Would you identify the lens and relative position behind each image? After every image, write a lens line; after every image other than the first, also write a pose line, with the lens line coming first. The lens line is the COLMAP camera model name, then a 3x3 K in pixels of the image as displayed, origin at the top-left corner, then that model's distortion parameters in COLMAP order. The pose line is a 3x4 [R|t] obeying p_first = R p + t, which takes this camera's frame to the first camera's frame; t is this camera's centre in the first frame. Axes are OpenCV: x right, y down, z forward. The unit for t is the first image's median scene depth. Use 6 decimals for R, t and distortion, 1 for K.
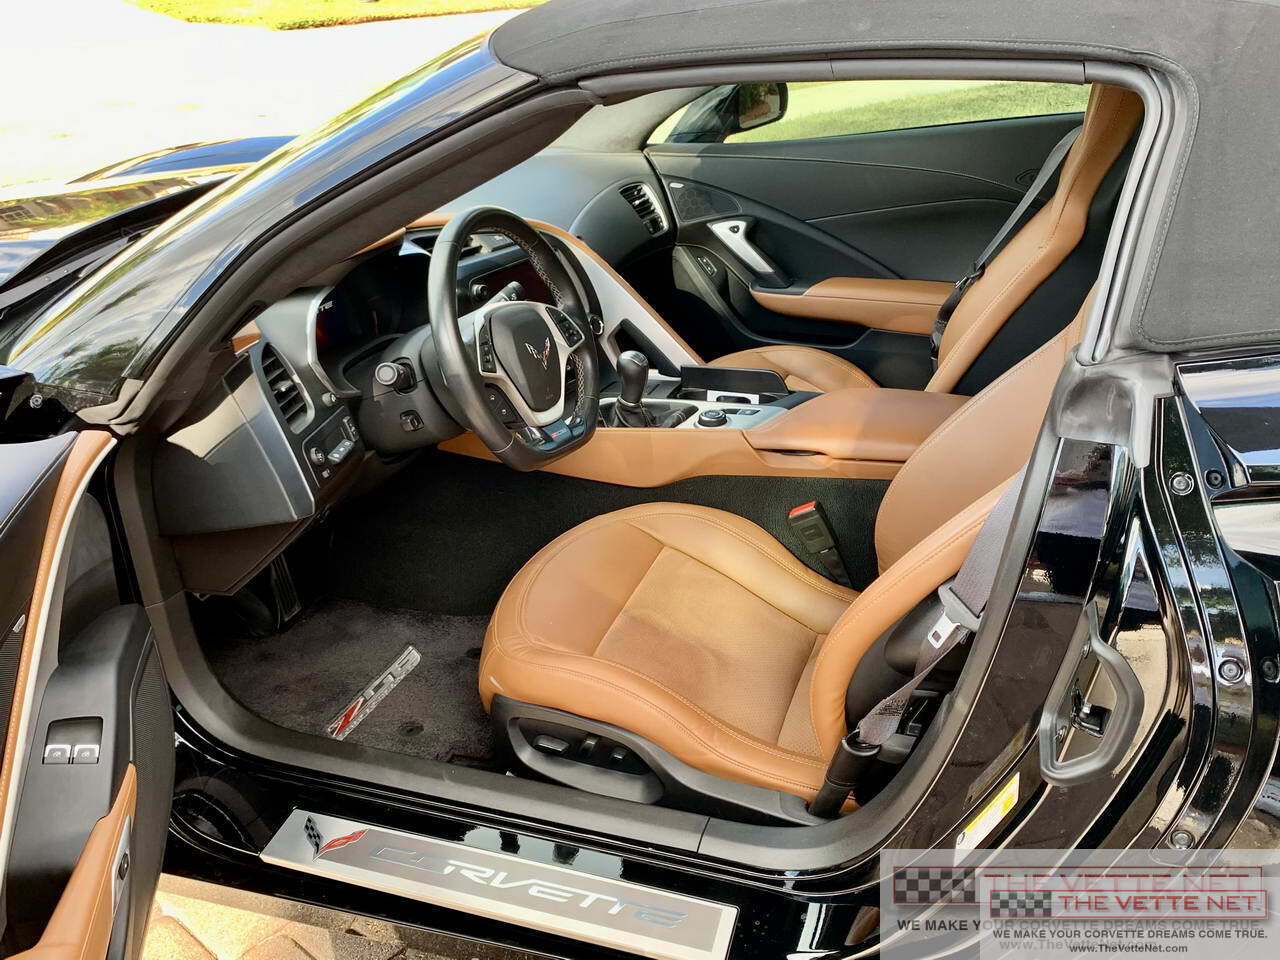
lens RADIAL K [[1199.3, 0, 643.9], [0, 1199.3, 478.0], [0, 0, 1]] dist [-0.004562, 0.000000]
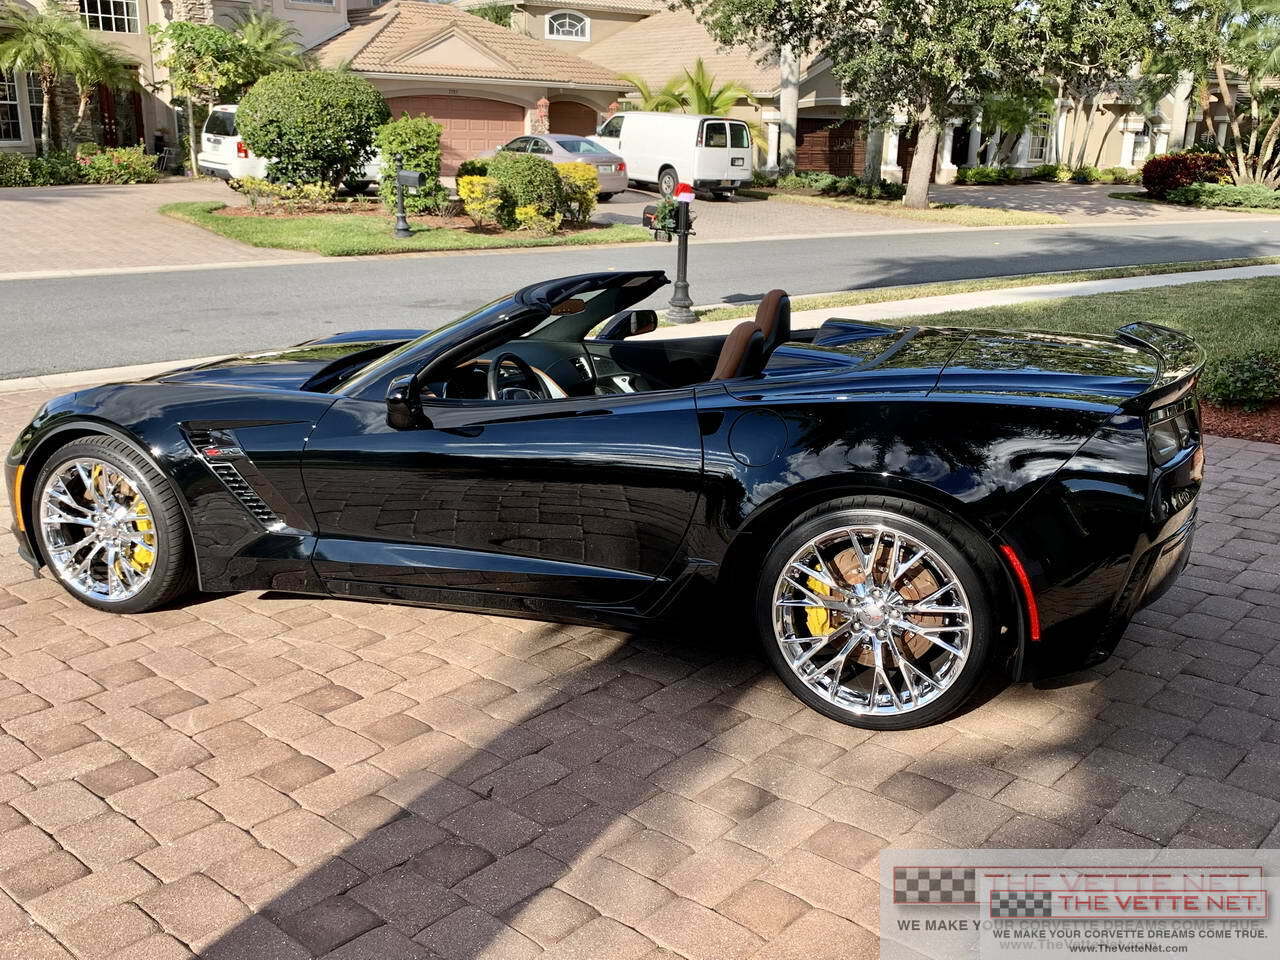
lens RADIAL K [[1199.3, 0, 649.1], [0, 1199.3, 483.8], [0, 0, 1]] dist [-0.004562, 0.000000]
pose [[0.999148, 0.039882, 0.010602, 0.103614], [-0.037443, 0.984139, -0.173400, 0.324623], [-0.017349, 0.172855, 0.984794, -1.004563]]
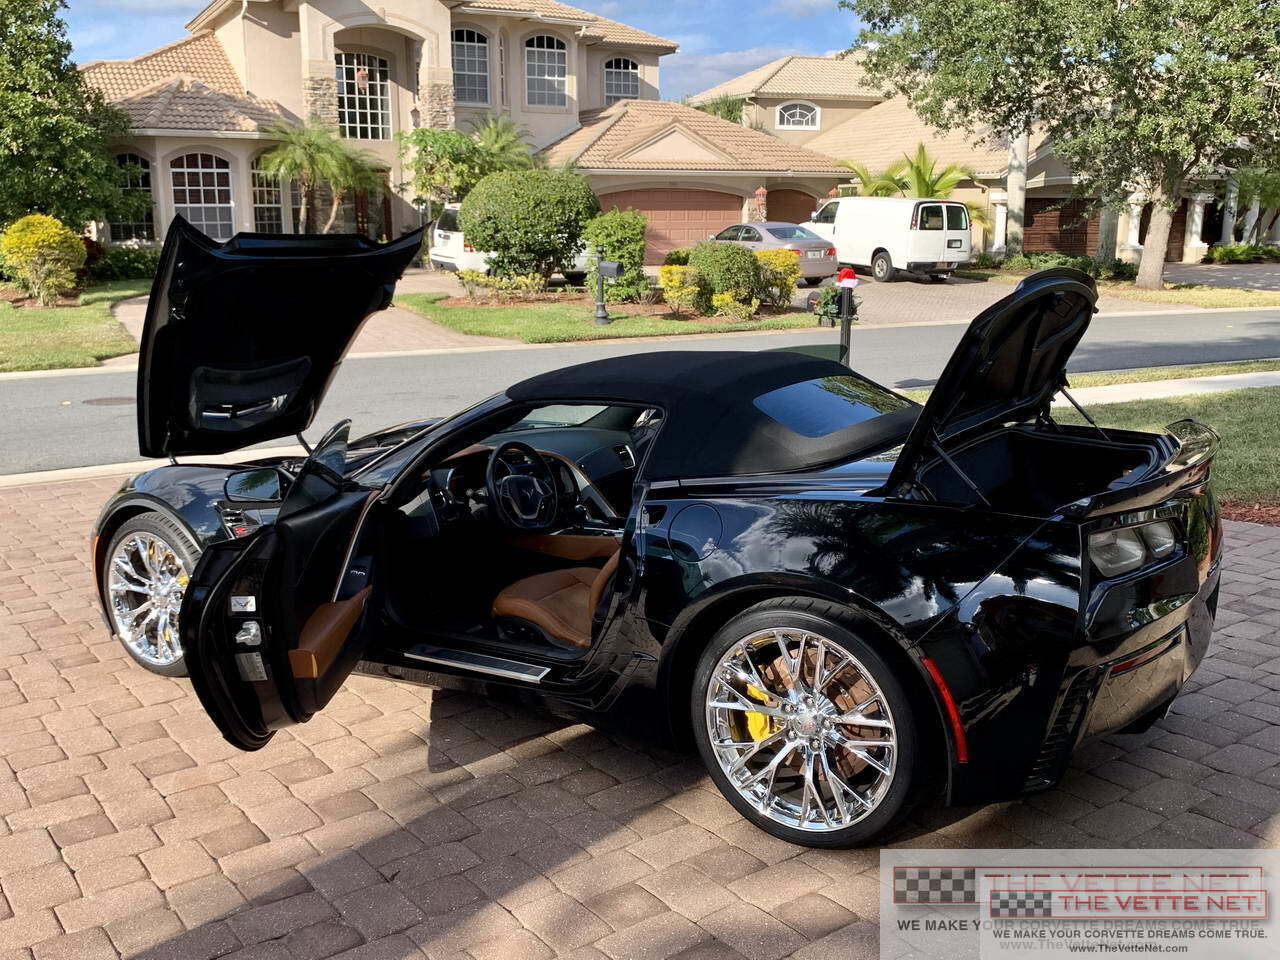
lens RADIAL K [[1199.3, 0, 629.5], [0, 1199.3, 482.0], [0, 0, 1]] dist [-0.004562, 0.000000]
pose [[0.976035, 0.061826, -0.208645, 0.440207], [-0.109461, 0.968150, -0.225174, 0.286471], [0.188078, 0.242616, 0.951716, -0.977887]]
